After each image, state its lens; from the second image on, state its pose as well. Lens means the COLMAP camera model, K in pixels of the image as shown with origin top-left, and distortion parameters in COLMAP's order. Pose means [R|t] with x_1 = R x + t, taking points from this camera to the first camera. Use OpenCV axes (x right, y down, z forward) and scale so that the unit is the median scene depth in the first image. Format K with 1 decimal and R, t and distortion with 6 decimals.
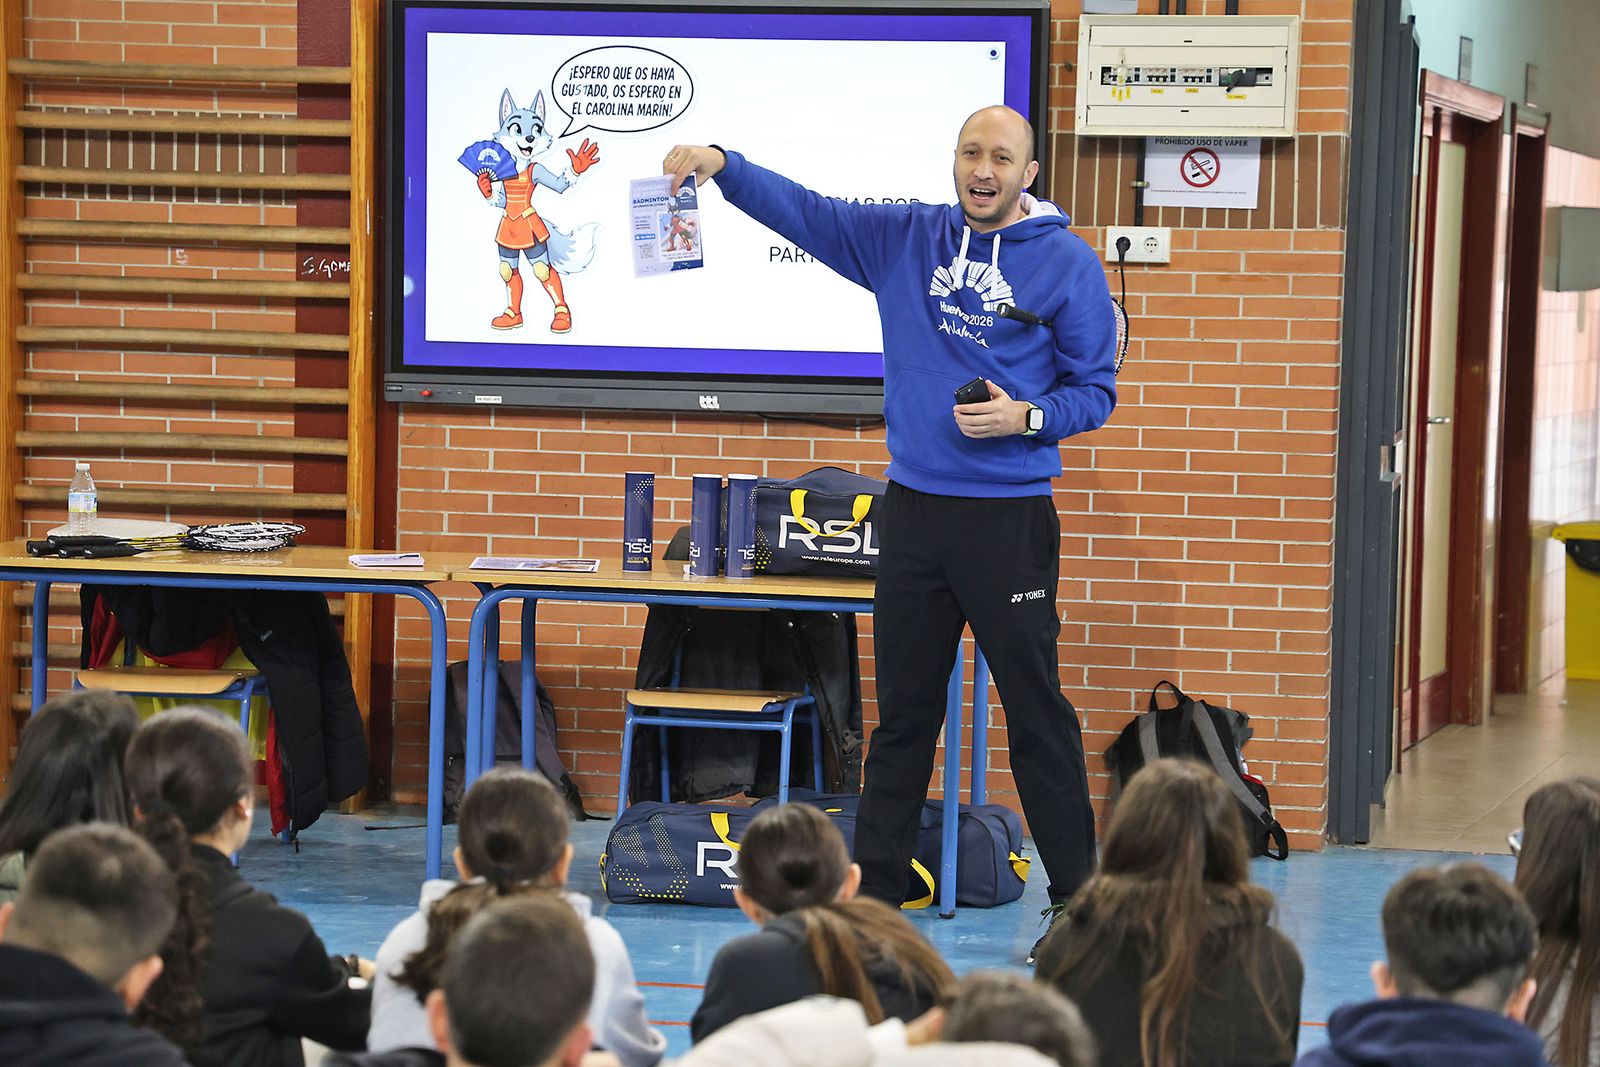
lens RADIAL K [[4658.0, 0, 801.3], [0, 4658.0, 537.6], [0, 0, 1]] dist [0.690713, 0.000000]
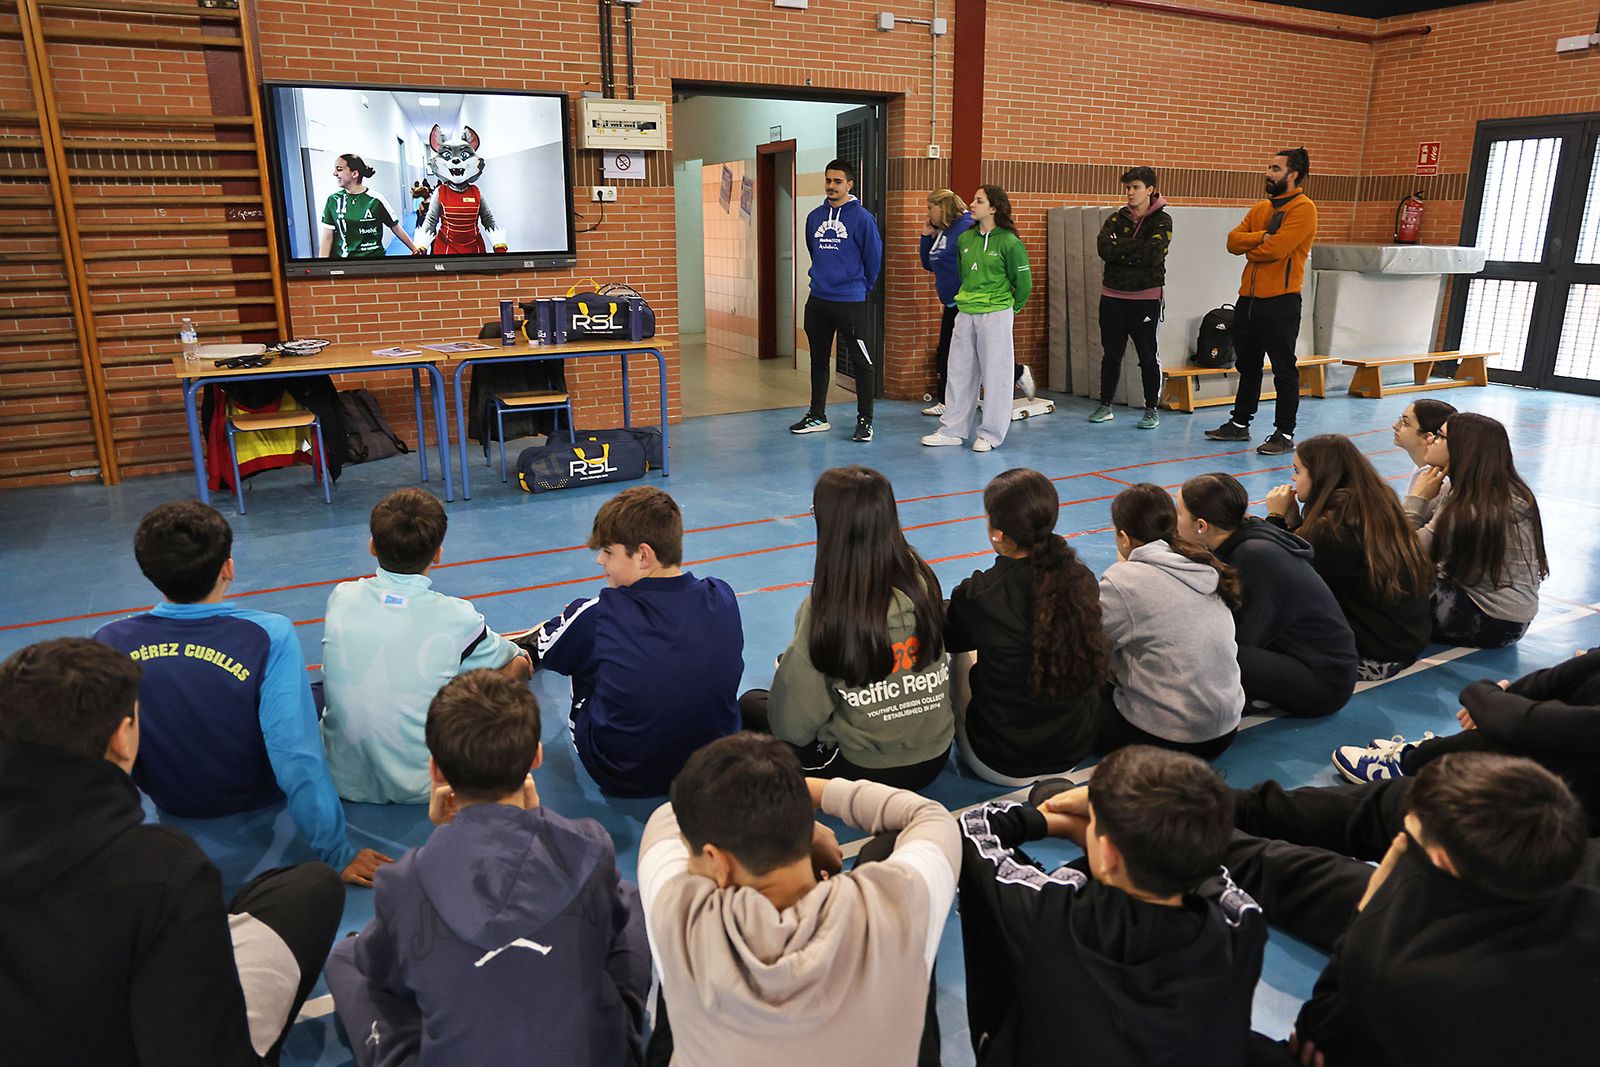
lens RADIAL K [[1113.9, 0, 801.2], [0, 1113.9, 548.3], [0, 0, 1]] dist [-0.073977, 0.054663]
pose [[0.769257, -0.205914, 0.604850, -0.240222], [0.057362, 0.965080, 0.255596, -0.023784], [-0.636360, -0.161923, 0.754206, 0.445778]]
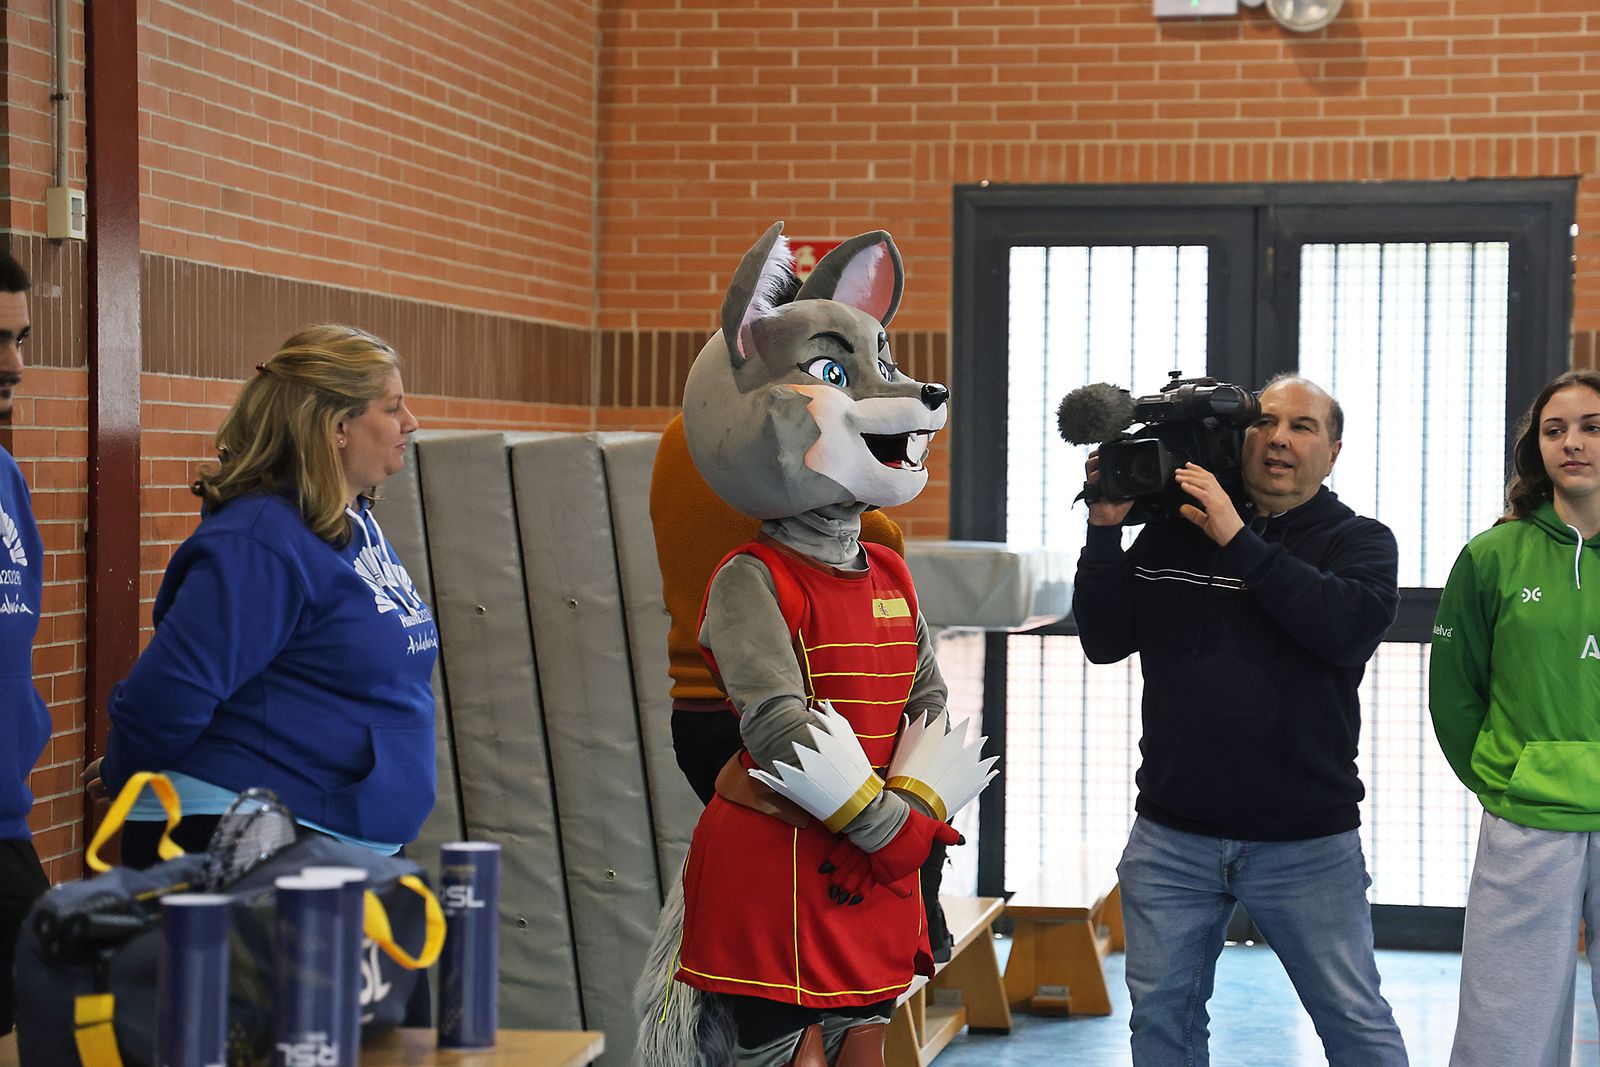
lens RADIAL K [[4275.1, 0, 801.9], [0, 4275.1, 537.3], [0, 0, 1]] dist [0.703743, 0.000000]
pose [[-0.034278, -0.044516, 0.998420, -0.384222], [0.047398, 0.997811, 0.046116, -0.057153], [-0.998288, 0.048904, -0.032093, 0.852384]]
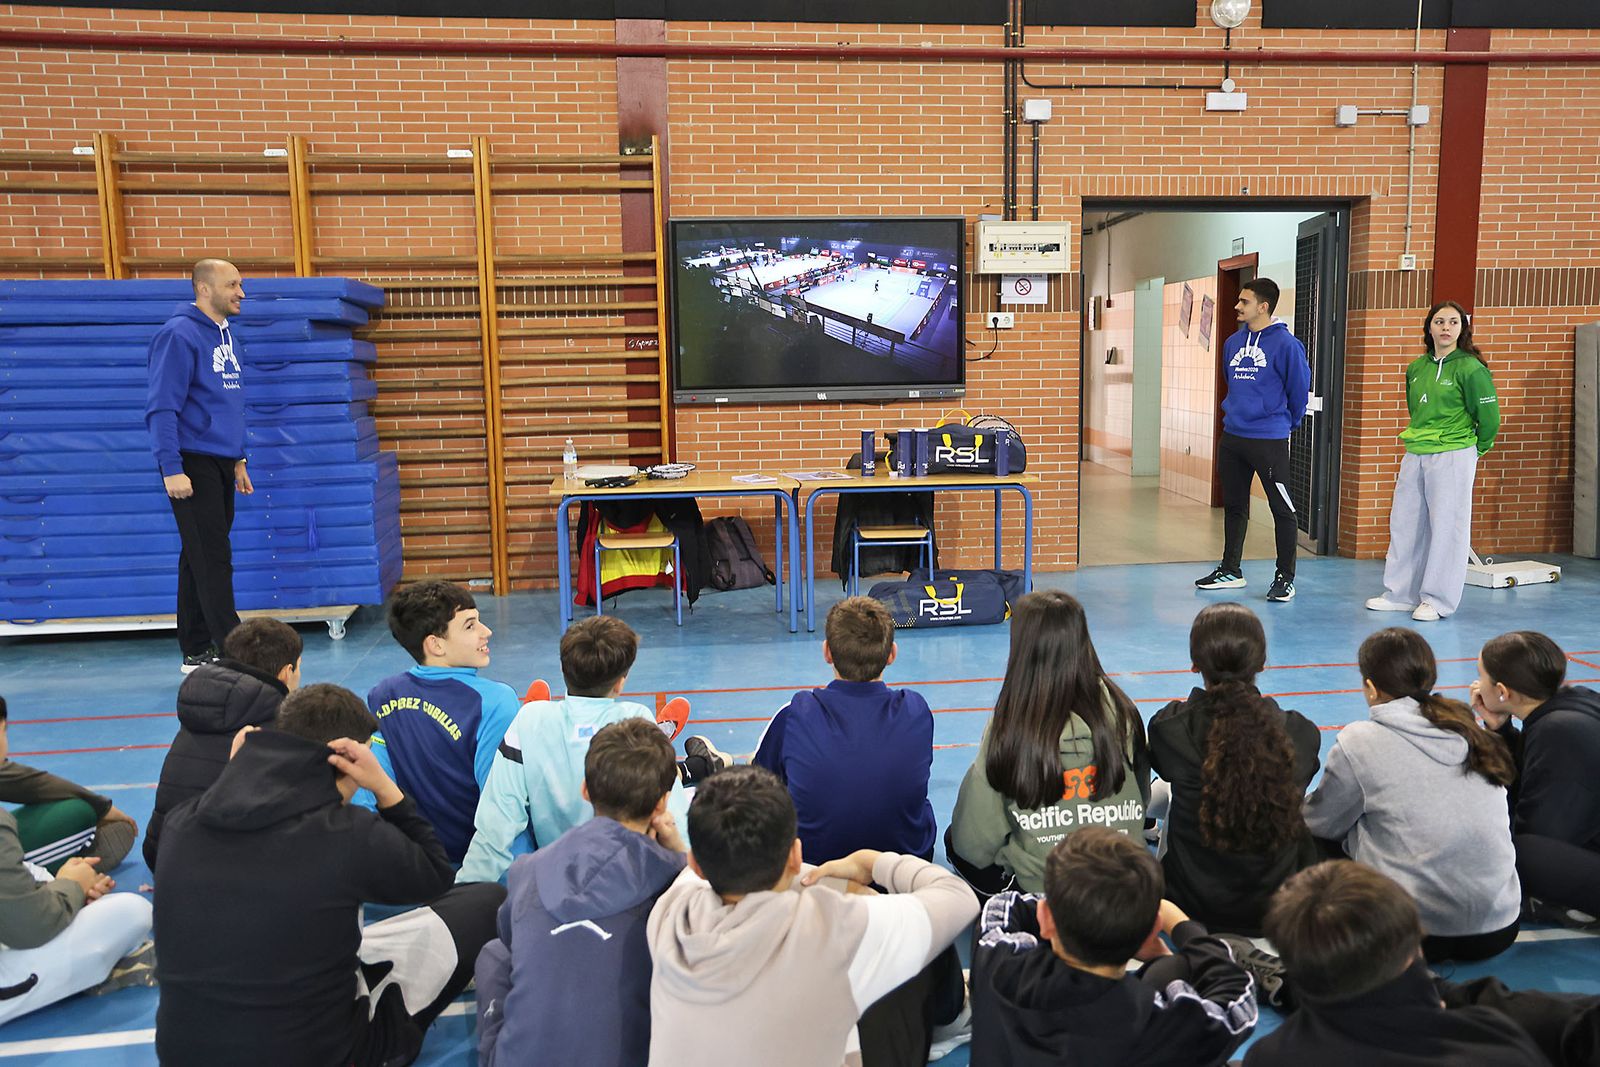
lens RADIAL K [[1350.7, 0, 818.4], [0, 1350.7, 556.0], [0, 0, 1]] dist [-0.027748, 0.091329]
pose [[0.952718, -0.083028, 0.292292, -0.217786], [0.054875, 0.993141, 0.103245, -0.019732], [-0.298859, -0.082324, 0.950740, 0.368667]]
